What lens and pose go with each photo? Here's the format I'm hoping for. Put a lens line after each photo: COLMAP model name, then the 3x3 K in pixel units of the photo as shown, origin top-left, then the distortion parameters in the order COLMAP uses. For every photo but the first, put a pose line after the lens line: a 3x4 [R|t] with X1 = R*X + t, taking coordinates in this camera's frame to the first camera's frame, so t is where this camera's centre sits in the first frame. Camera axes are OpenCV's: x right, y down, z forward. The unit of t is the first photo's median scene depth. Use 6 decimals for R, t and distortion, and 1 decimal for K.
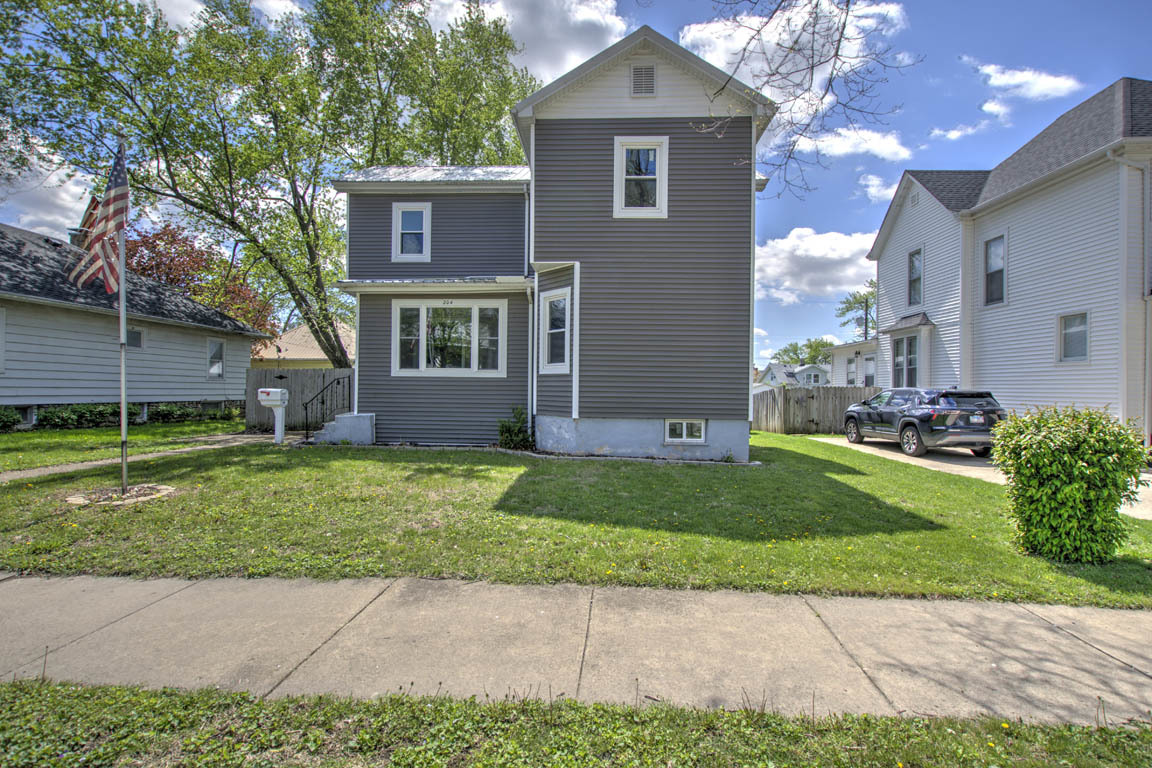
lens RADIAL K [[497.1, 0, 578.3], [0, 497.1, 388.2], [0, 0, 1]] dist [0.012214, -0.009309]
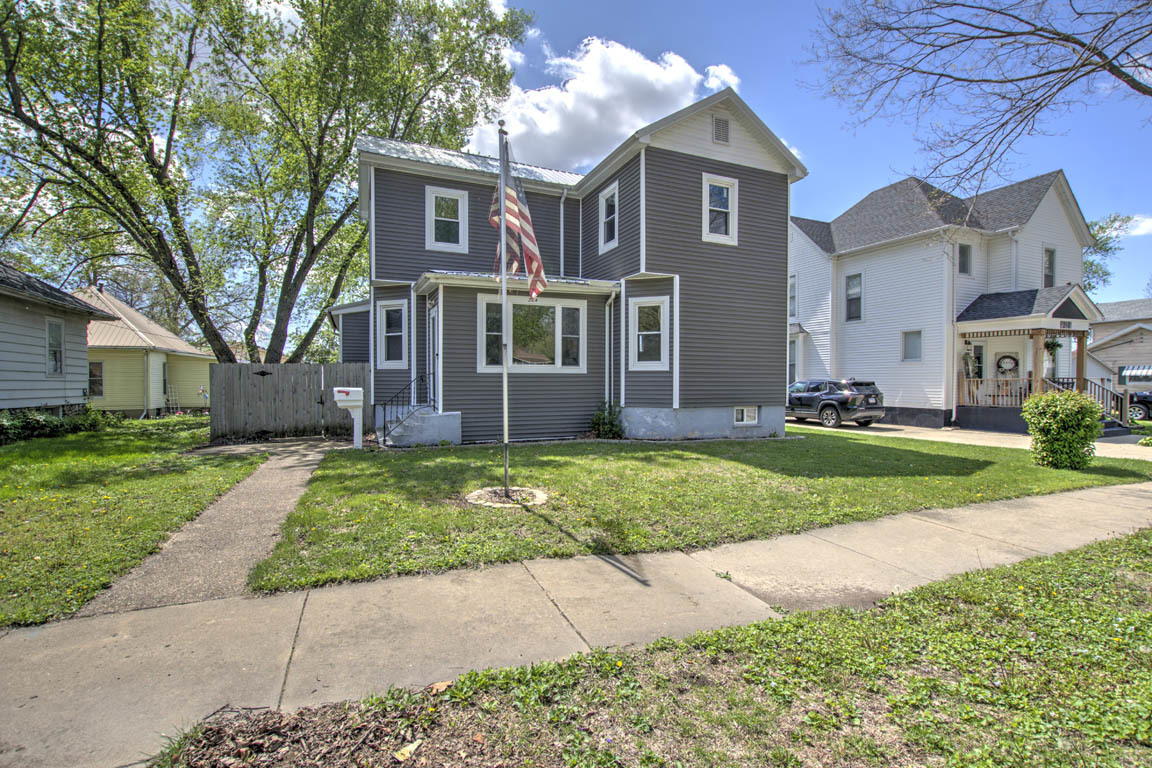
lens RADIAL K [[511.9, 0, 576.5], [0, 511.9, 387.7], [0, 0, 1]] dist [0.002411, 0.000072]
pose [[0.900877, -0.016316, 0.433767, -0.645416], [0.009681, 0.999800, 0.017501, -0.010396], [-0.433966, -0.011567, 0.900855, 0.014021]]
